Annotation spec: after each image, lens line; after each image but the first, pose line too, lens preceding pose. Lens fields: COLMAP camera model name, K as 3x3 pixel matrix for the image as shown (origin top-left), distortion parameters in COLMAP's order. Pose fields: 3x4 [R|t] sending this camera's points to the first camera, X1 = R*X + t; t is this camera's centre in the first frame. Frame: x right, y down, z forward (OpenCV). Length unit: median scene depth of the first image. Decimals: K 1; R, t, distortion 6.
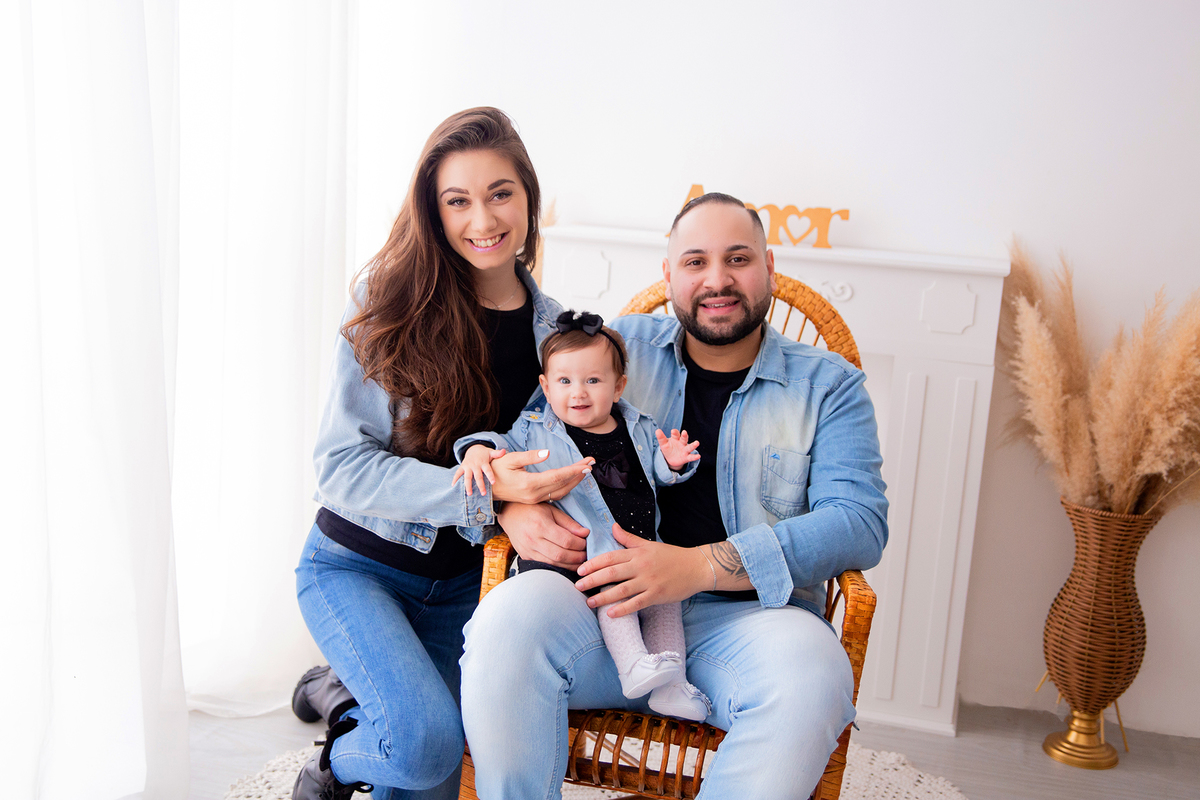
lens RADIAL K [[1437.8, 0, 600.0], [0, 1437.8, 400.0], [0, 0, 1]] dist [0.056581, 0.020800]
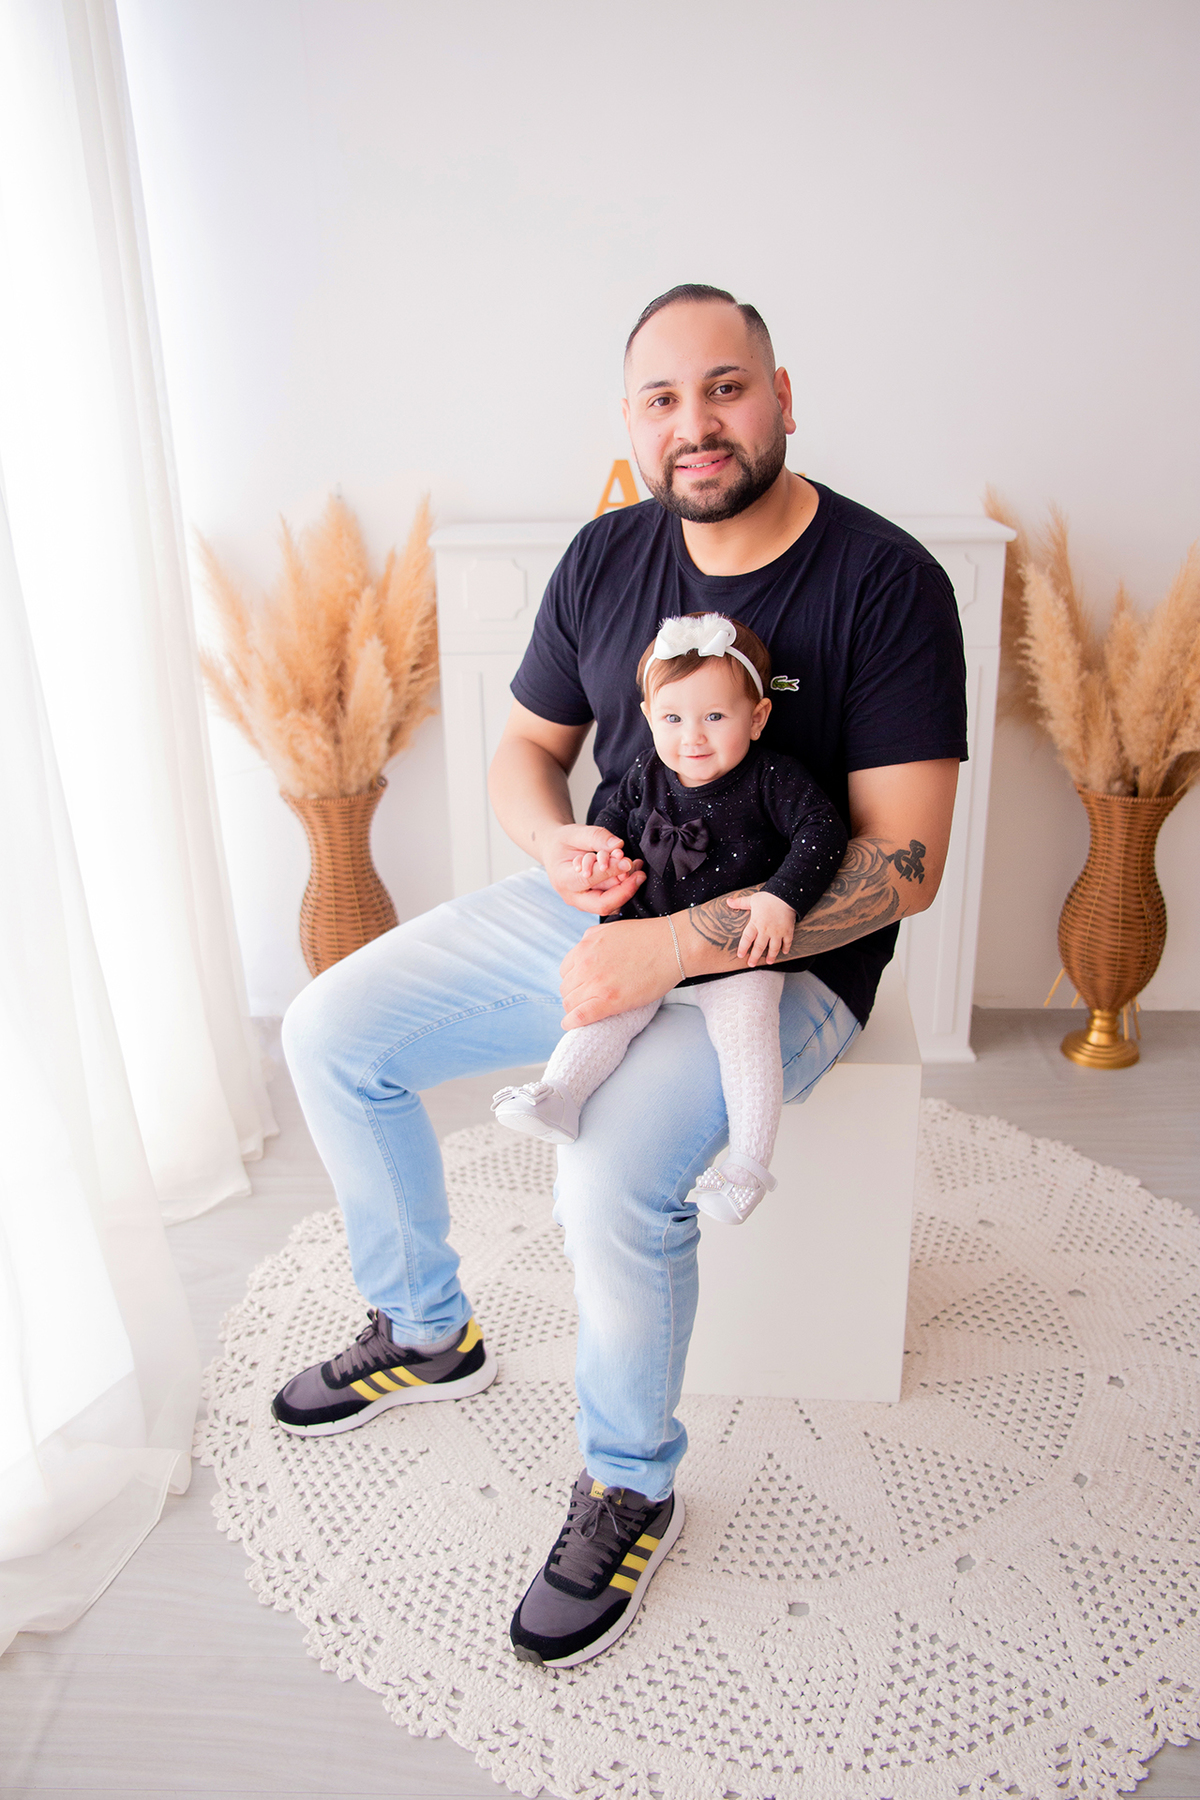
lens RADIAL K [[1514.5, 0, 600.3], [0, 1514.5, 916.8], [0, 0, 1]] dist [-0.075398, 0.013524]
pose [[0.958603, -0.174555, 0.224967, -0.185765], [0.128951, 0.970530, 0.203574, -0.081382], [-0.253872, -0.166137, 0.952863, 0.187564]]
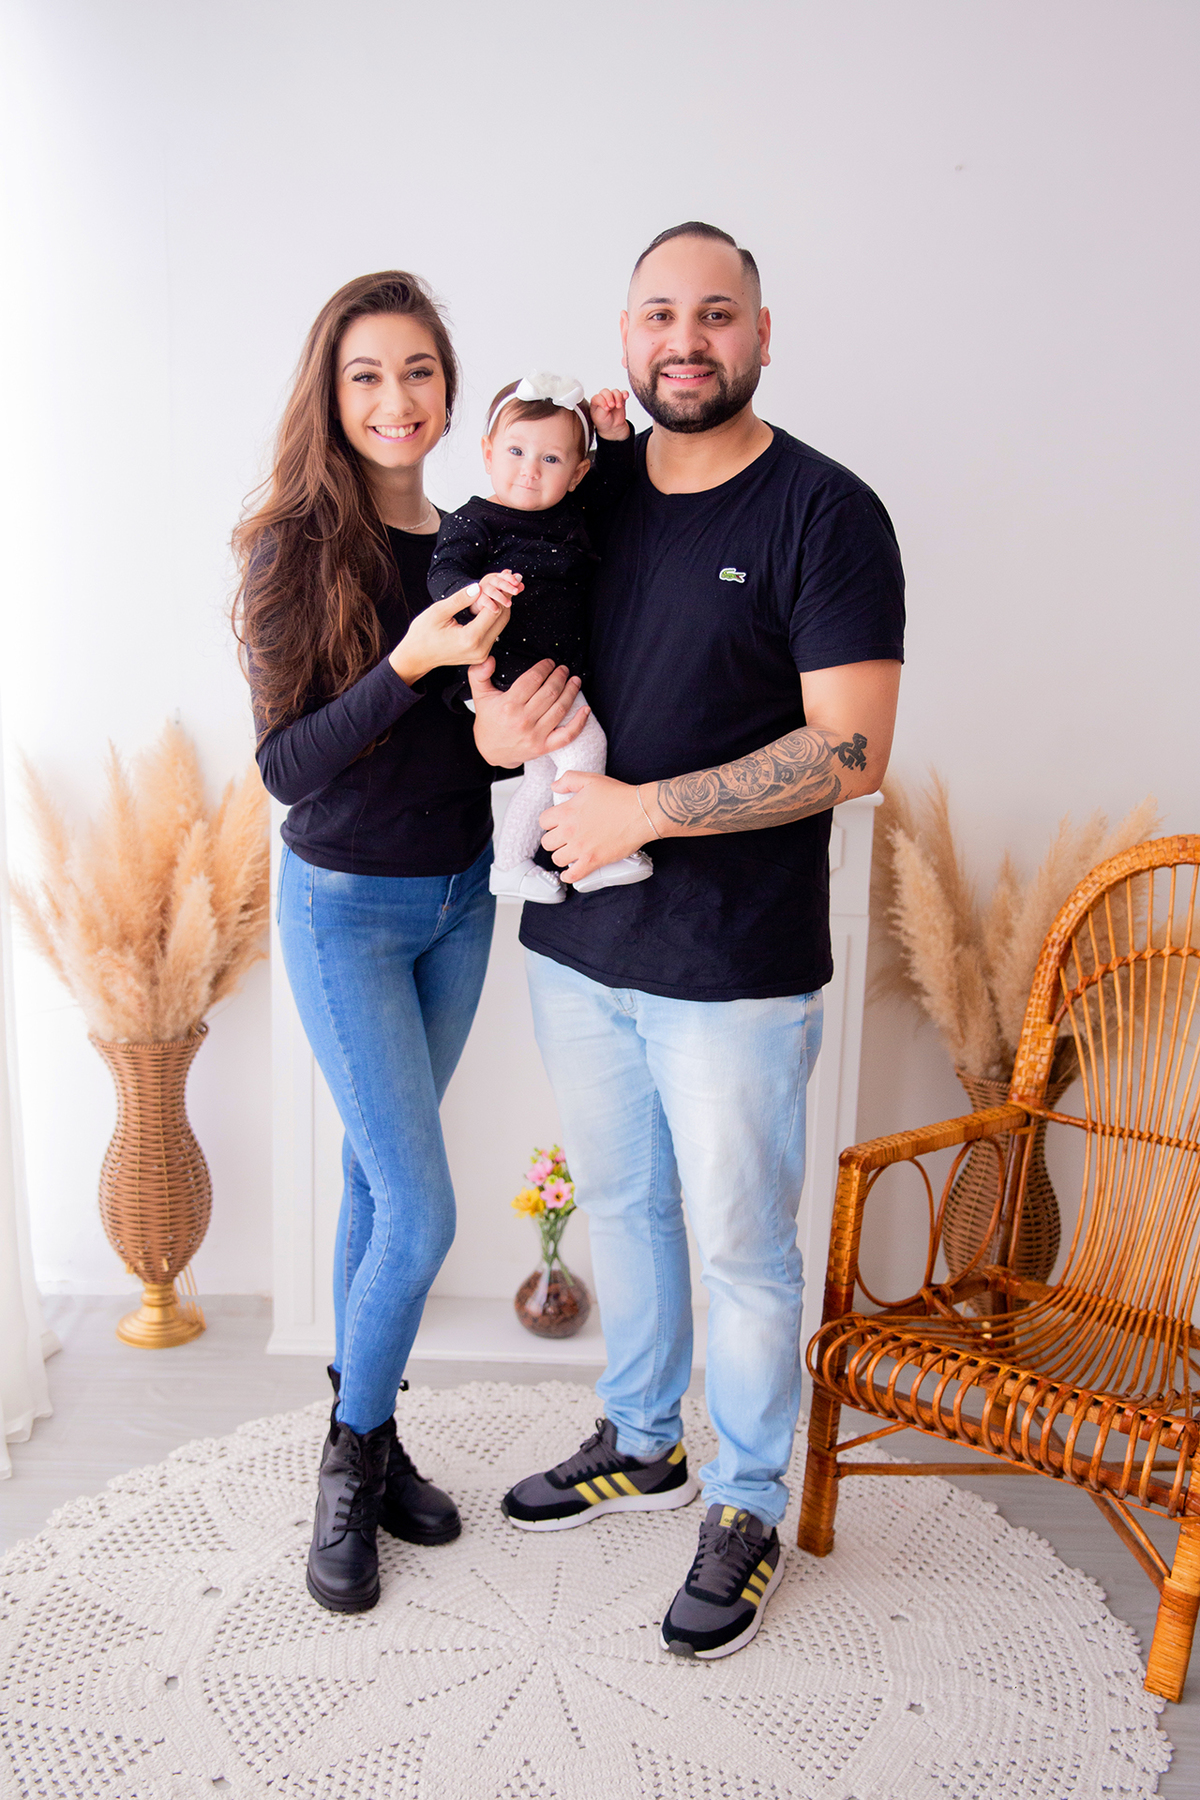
lens RADIAL K [[2028.7, 0, 602.2], [0, 2028.7, 916.9], [0, 0, 1]] dist [0.011898, 0.025539]
pose [[0.961909, -0.091928, 0.257449, -0.162070], [0.080440, 0.995250, 0.054828, -0.098057], [-0.261267, -0.032031, 0.964735, -0.048024]]
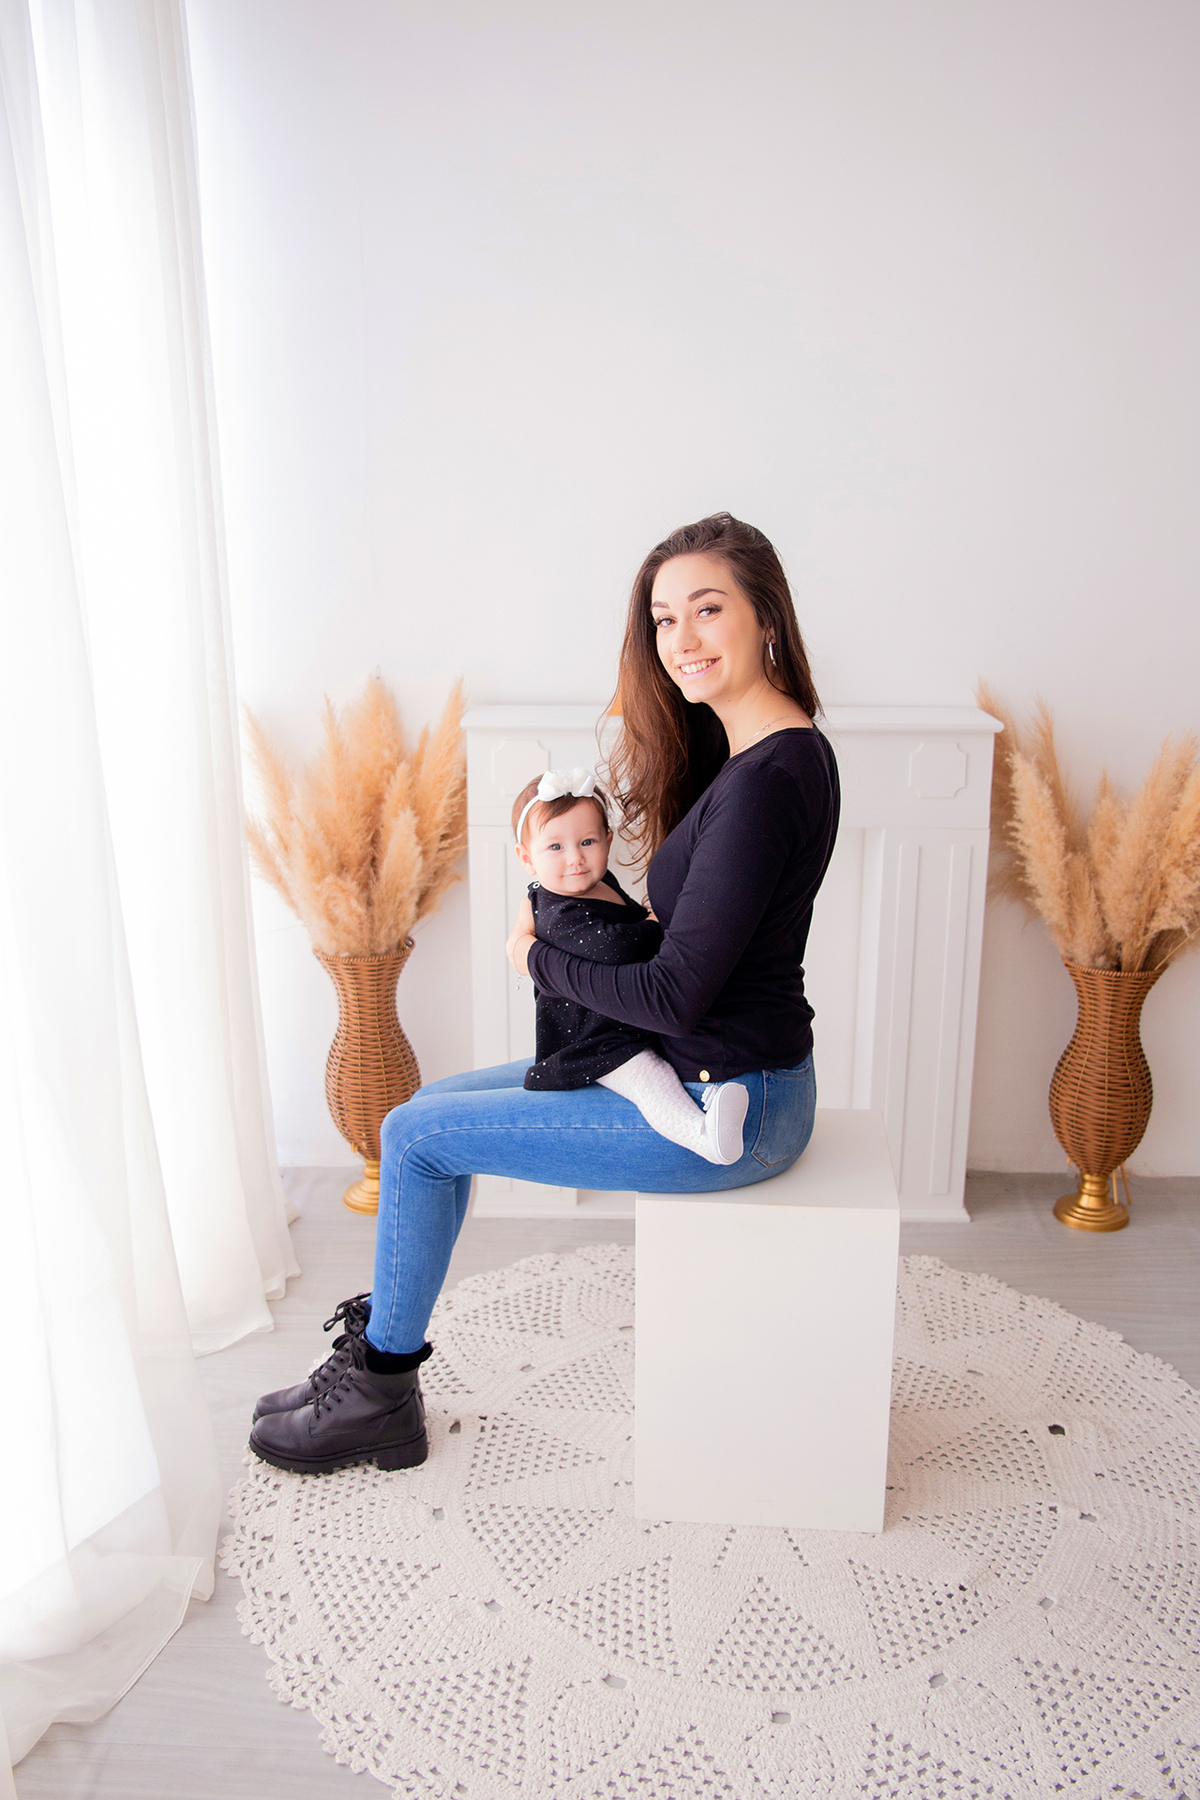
lens RADIAL K [[1588.8, 0, 601.5], [0, 1588.8, 913.4], [0, 0, 1]] dist [-0.063297, 0.011702]
pose [[0.963923, -0.129437, 0.232590, -0.209503], [0.108987, 0.989124, 0.098775, -0.098173], [-0.242845, -0.069862, 0.967546, 0.084136]]
